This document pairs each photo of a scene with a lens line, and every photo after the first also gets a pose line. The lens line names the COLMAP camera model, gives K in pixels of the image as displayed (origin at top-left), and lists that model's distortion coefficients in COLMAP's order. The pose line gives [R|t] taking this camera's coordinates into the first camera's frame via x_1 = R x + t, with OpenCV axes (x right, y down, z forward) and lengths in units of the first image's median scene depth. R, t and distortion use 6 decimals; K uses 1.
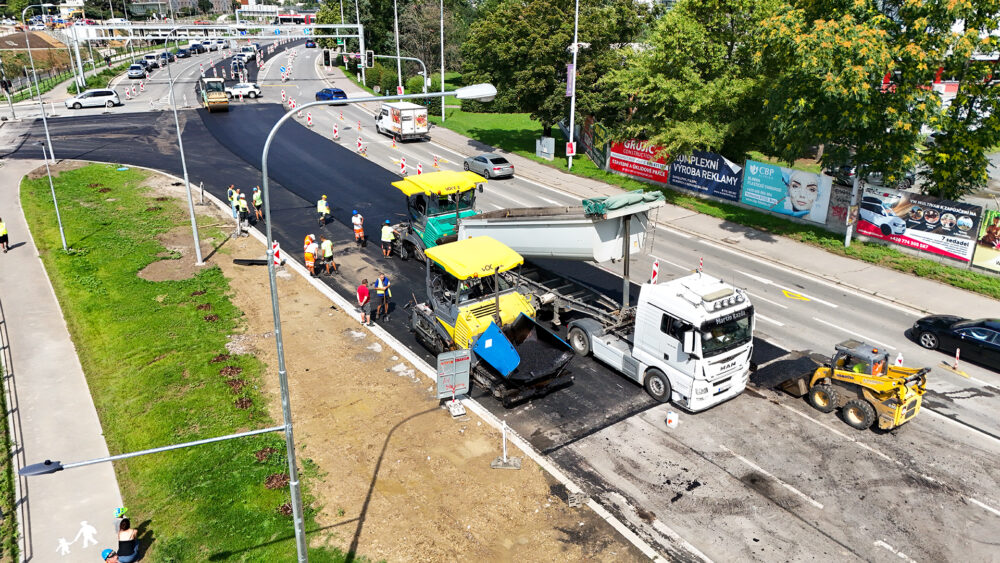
lens RADIAL K [[729.6, 0, 499.9], [0, 729.6, 281.6], [0, 0, 1]] dist [-0.012295, -0.006721]
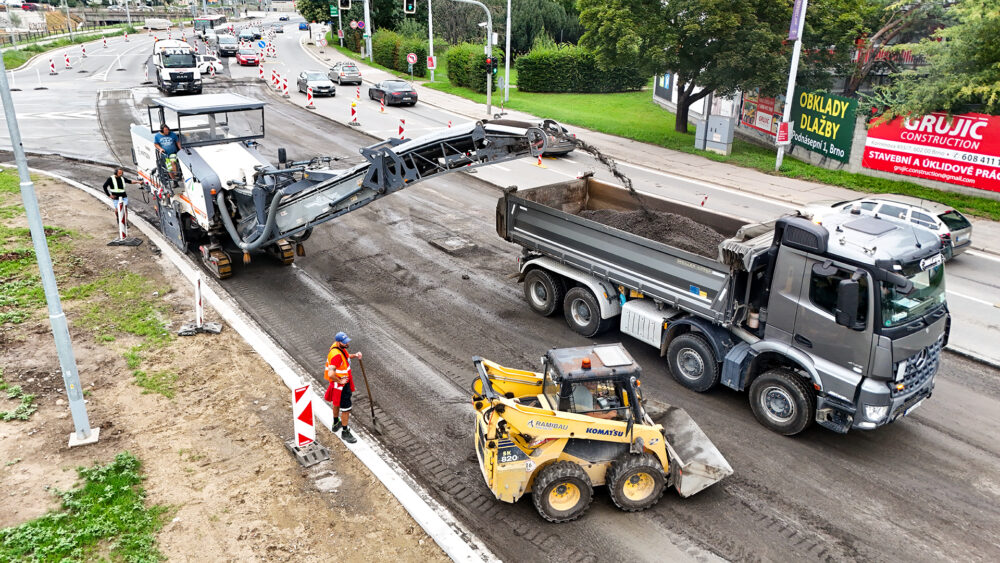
lens RADIAL K [[729.6, 0, 500.0], [0, 729.6, 281.8], [0, 0, 1]] dist [-0.012295, -0.006721]
pose [[0.999515, -0.017187, 0.025970, -0.153331], [0.017108, 0.999848, 0.003272, -0.077384], [-0.026023, -0.002826, 0.999657, 0.471405]]
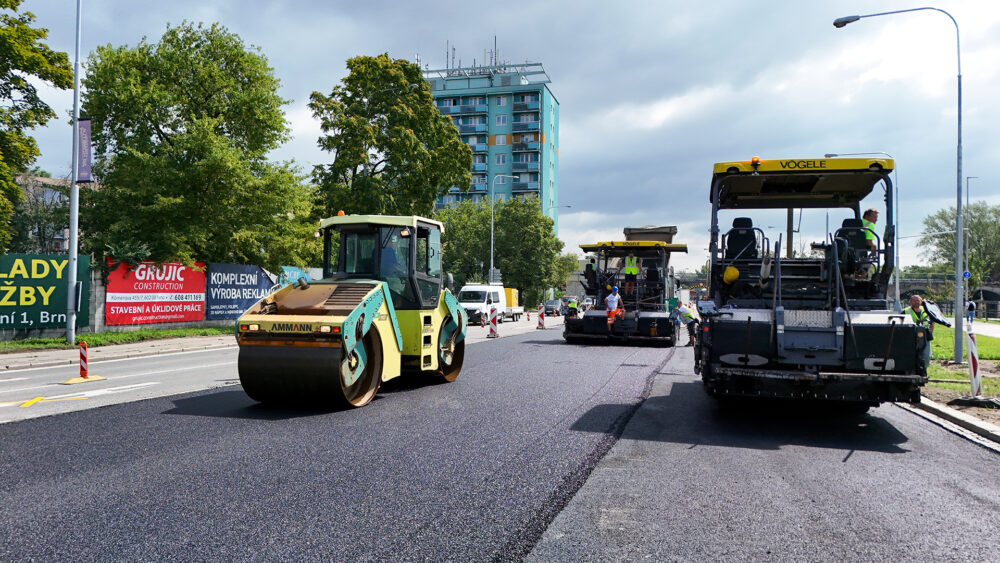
lens RADIAL K [[729.6, 0, 499.6], [0, 729.6, 281.6], [0, 0, 1]] dist [-0.012295, -0.006721]
pose [[-0.653444, -0.005314, 0.756956, -0.443583], [0.253453, 0.940722, 0.225398, -0.243234], [-0.713283, 0.339138, -0.613362, 1.170802]]
